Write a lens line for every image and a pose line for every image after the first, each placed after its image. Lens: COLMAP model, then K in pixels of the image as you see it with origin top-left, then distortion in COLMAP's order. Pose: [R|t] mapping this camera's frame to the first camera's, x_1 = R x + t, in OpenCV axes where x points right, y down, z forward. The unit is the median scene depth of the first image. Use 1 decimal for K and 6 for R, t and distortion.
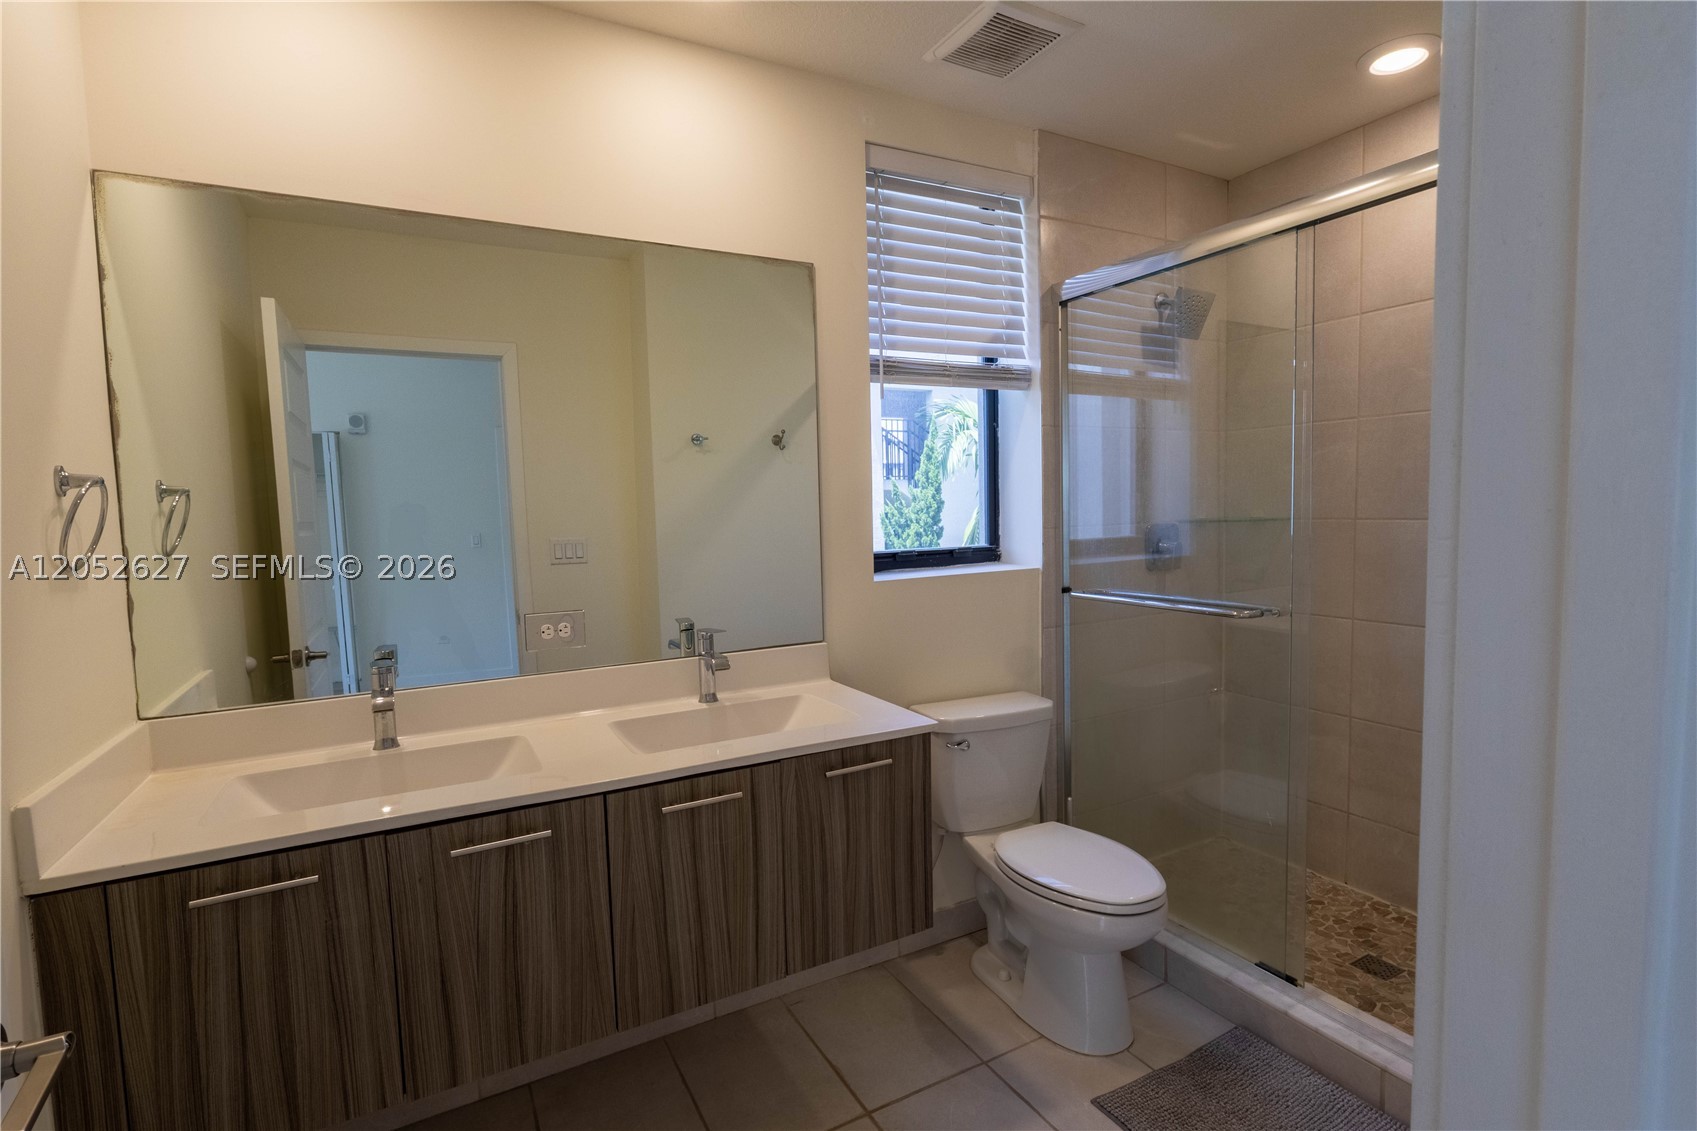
lens RADIAL K [[806.5, 0, 856.4], [0, 806.5, 561.3], [0, 0, 1]] dist [-0.004509, 0.001374]
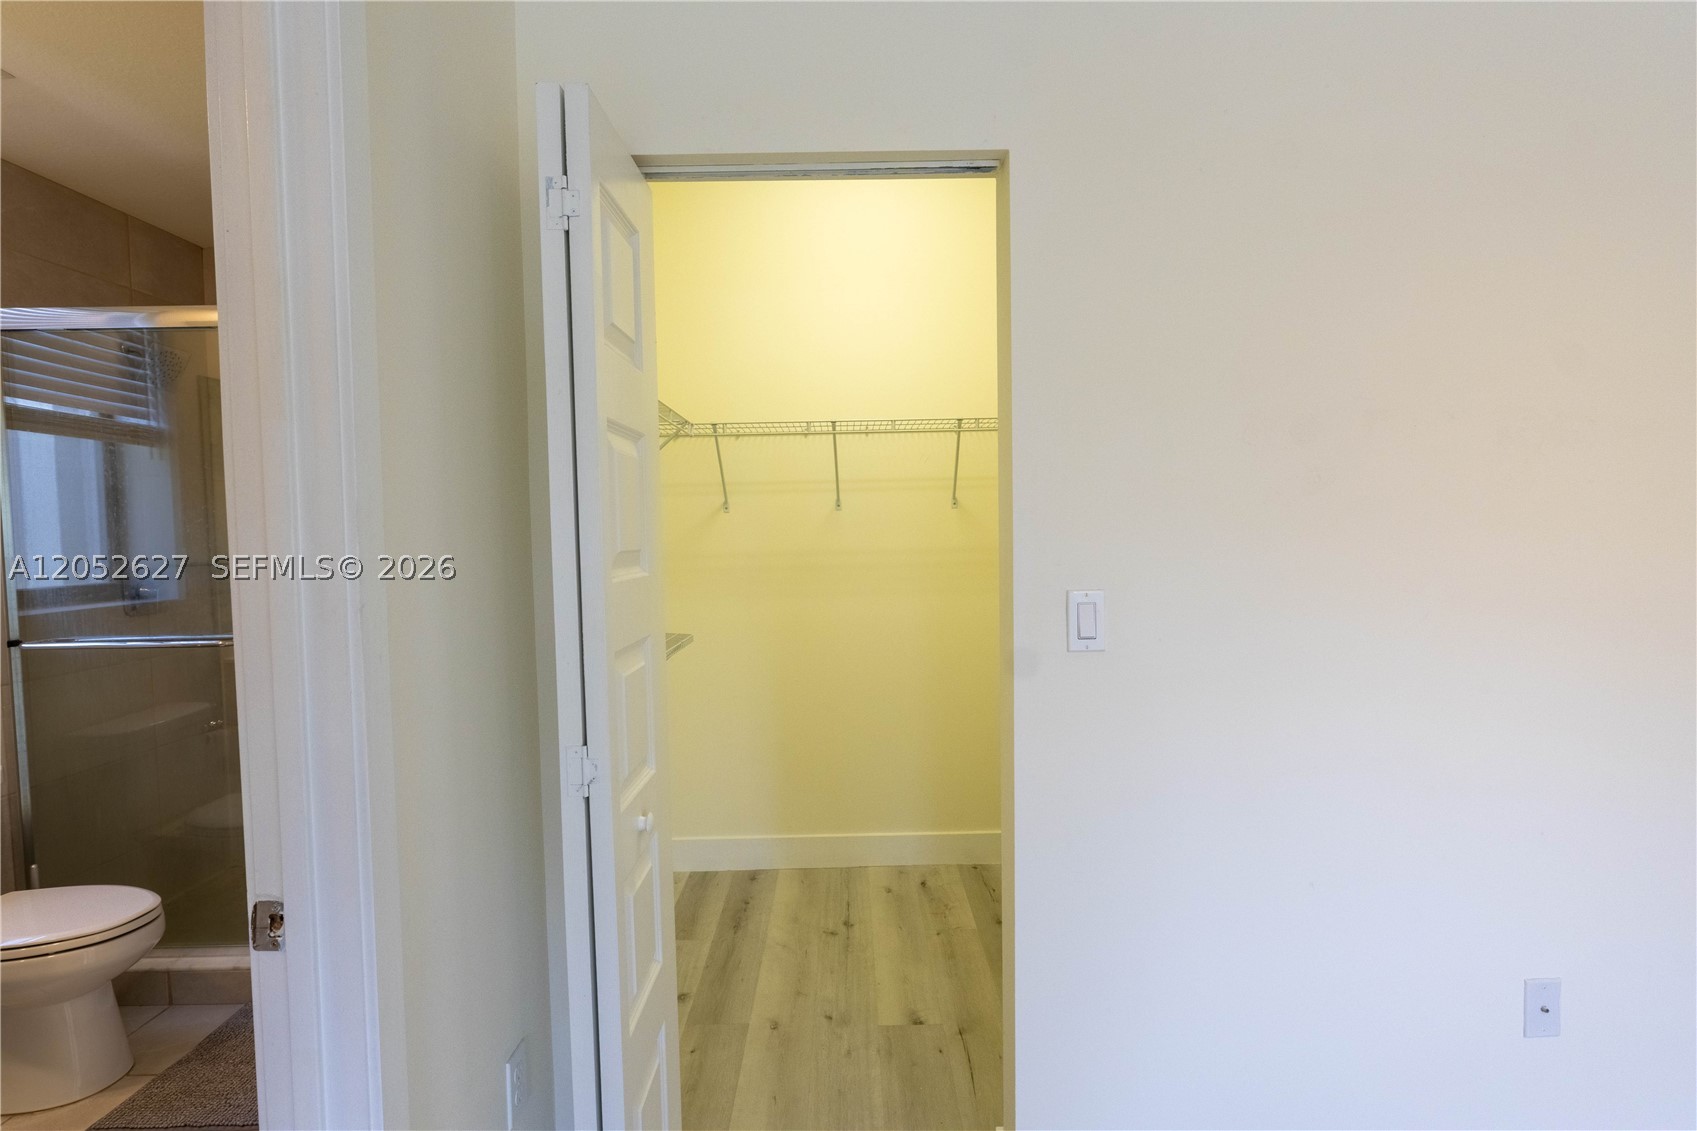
lens RADIAL K [[811.7, 0, 815.6], [0, 811.7, 533.3], [0, 0, 1]] dist [-0.003445, -0.000088]
pose [[0.501369, -0.010523, 0.865169, -0.068066], [0.104795, 0.993303, -0.048648, 0.047613], [-0.858864, 0.115056, 0.499114, -0.221989]]
